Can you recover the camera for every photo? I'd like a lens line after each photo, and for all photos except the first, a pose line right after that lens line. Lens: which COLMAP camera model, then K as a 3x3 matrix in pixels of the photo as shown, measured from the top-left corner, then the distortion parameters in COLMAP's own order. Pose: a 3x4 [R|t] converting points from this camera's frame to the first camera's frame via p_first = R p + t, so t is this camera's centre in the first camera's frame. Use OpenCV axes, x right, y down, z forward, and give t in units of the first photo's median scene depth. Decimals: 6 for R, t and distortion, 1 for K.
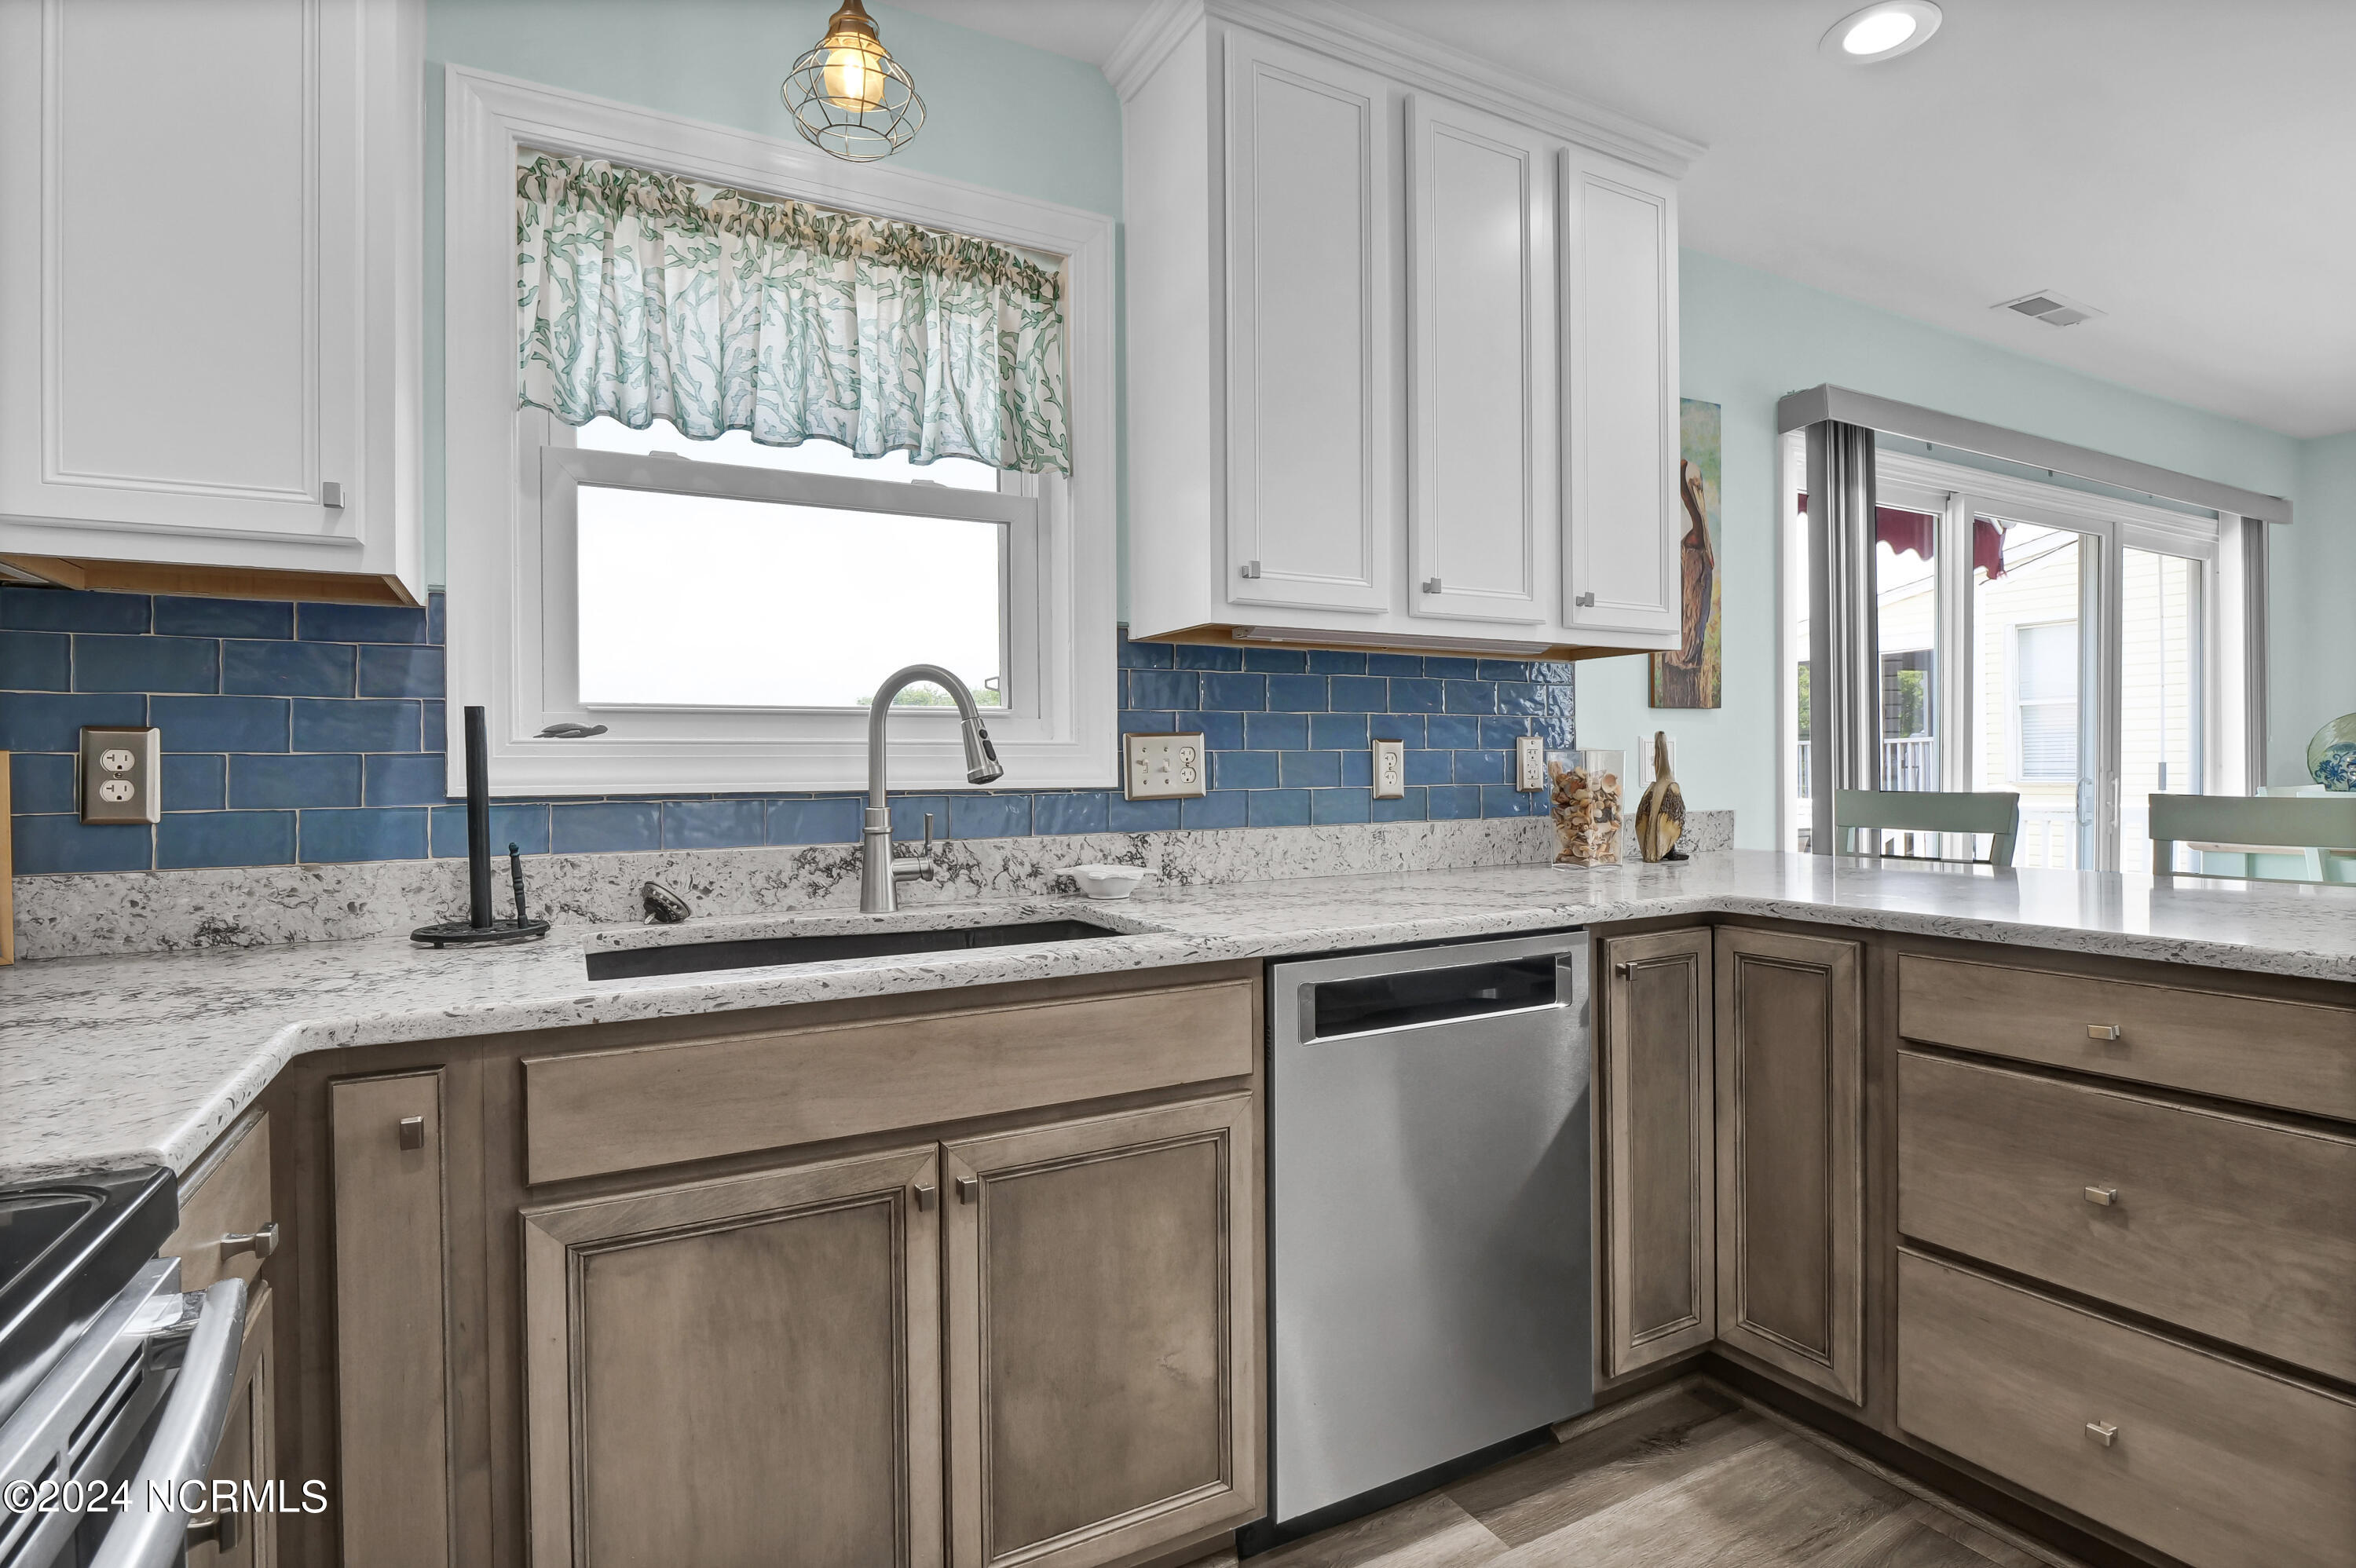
lens RADIAL K [[1174.7, 0, 1183.2], [0, 1174.7, 770.8], [0, 0, 1]] dist [-0.013639, -0.001438]
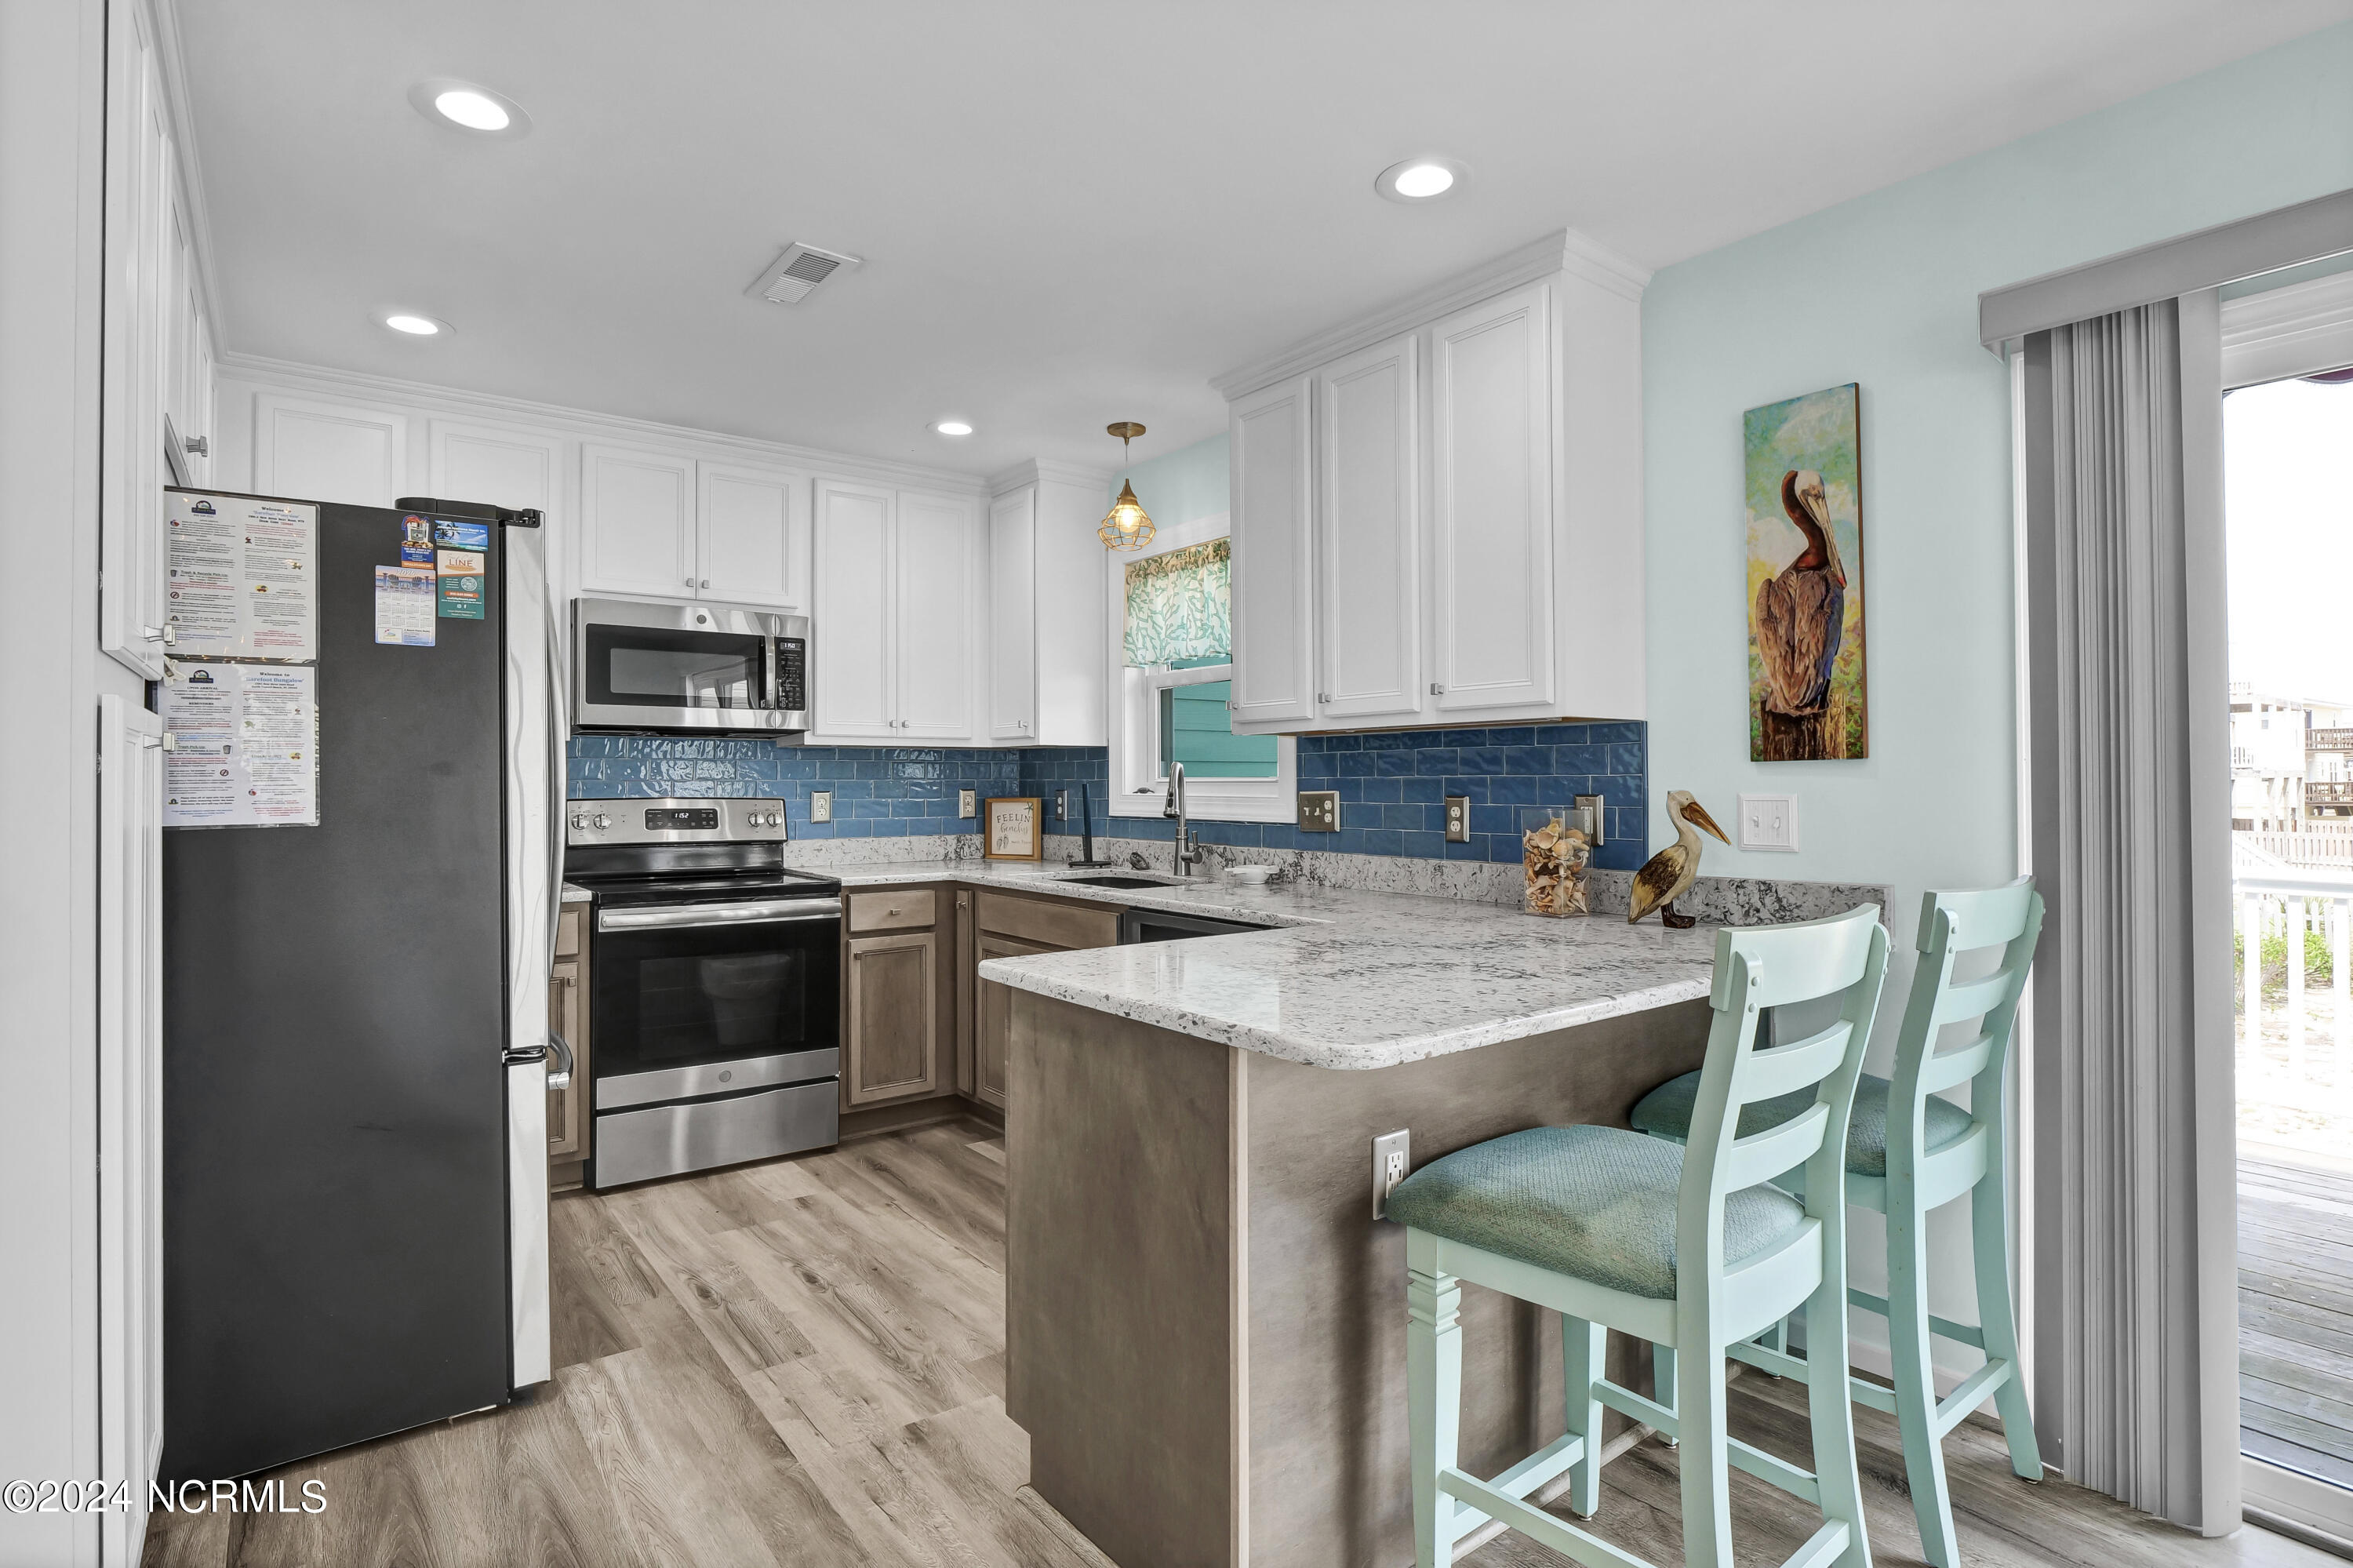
lens RADIAL K [[1173.4, 0, 1180.7], [0, 1173.4, 770.6], [0, 0, 1]] dist [-0.013639, -0.001438]
pose [[0.151897, -0.001136, -0.988396, 1.898989], [-0.000601, 0.999999, -0.001242, -0.071542], [0.988396, 0.000783, 0.151896, 0.674621]]
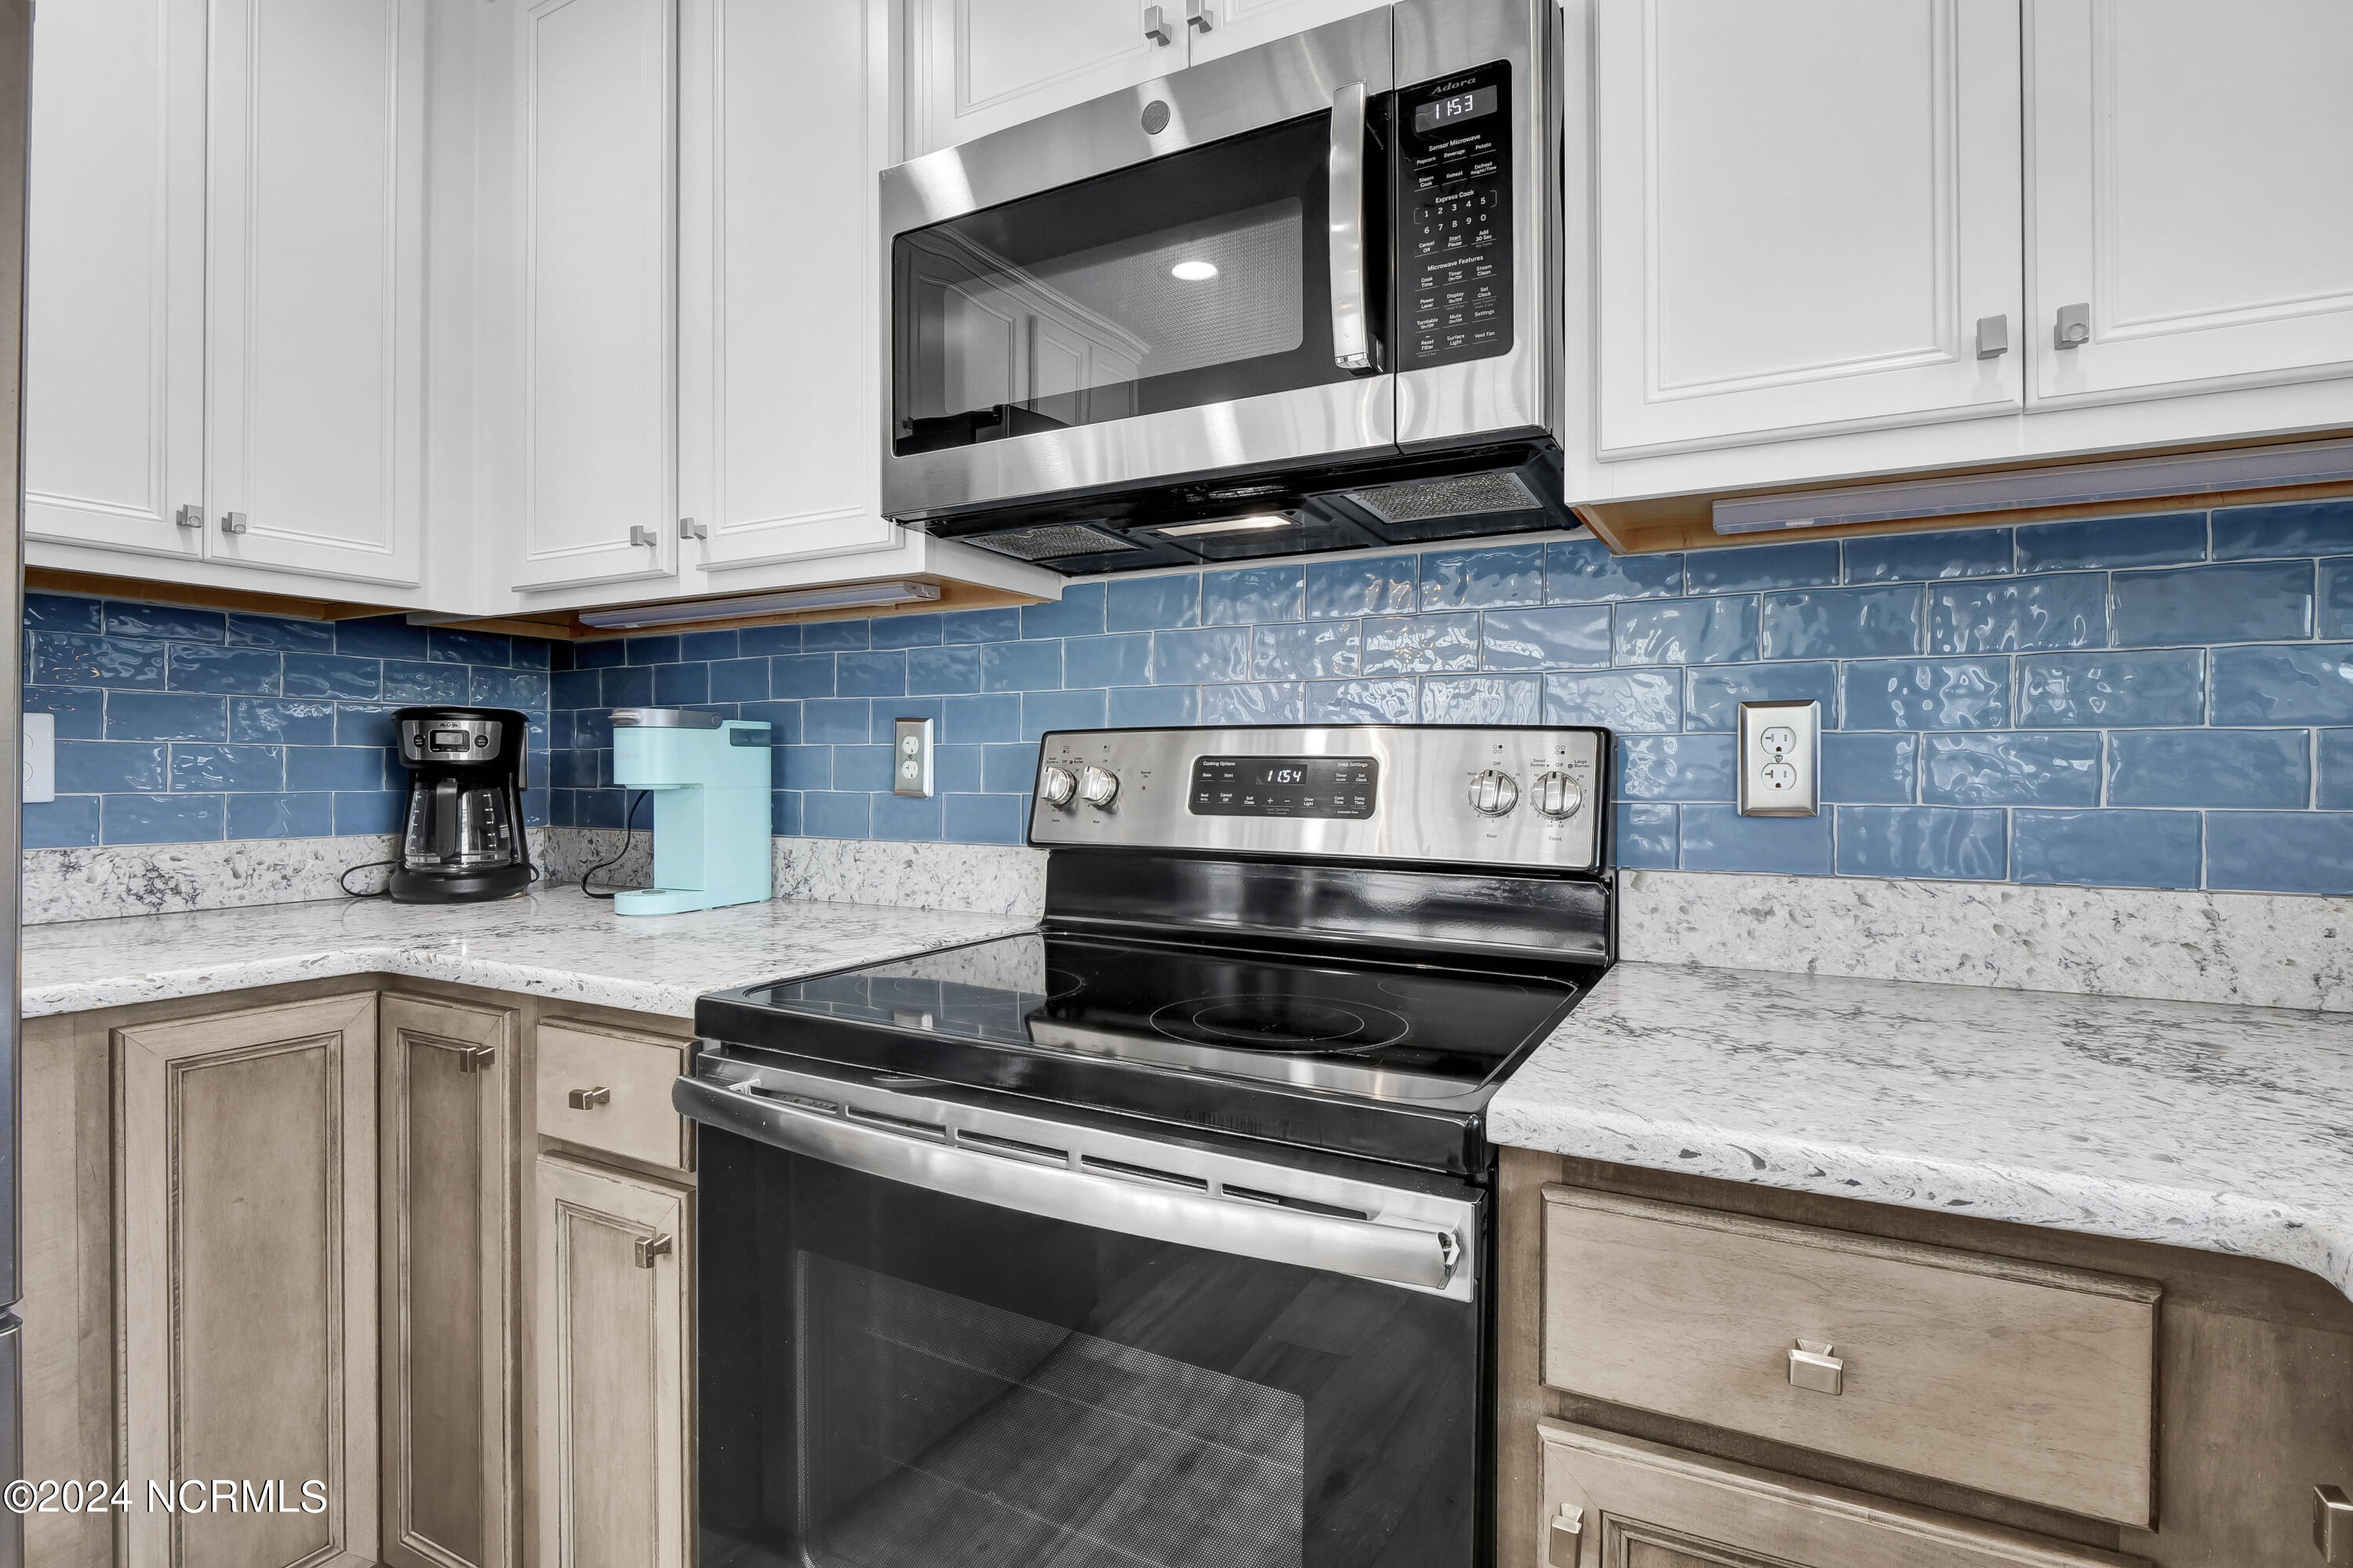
lens RADIAL K [[1173.4, 0, 1160.3], [0, 1173.4, 767.2], [0, 0, 1]] dist [-0.013639, -0.001438]
pose [[-0.837869, 0.013729, -0.545699, -0.005544], [0.008812, 0.999894, 0.011627, -0.001964], [0.545800, 0.004933, -0.837901, 0.673748]]
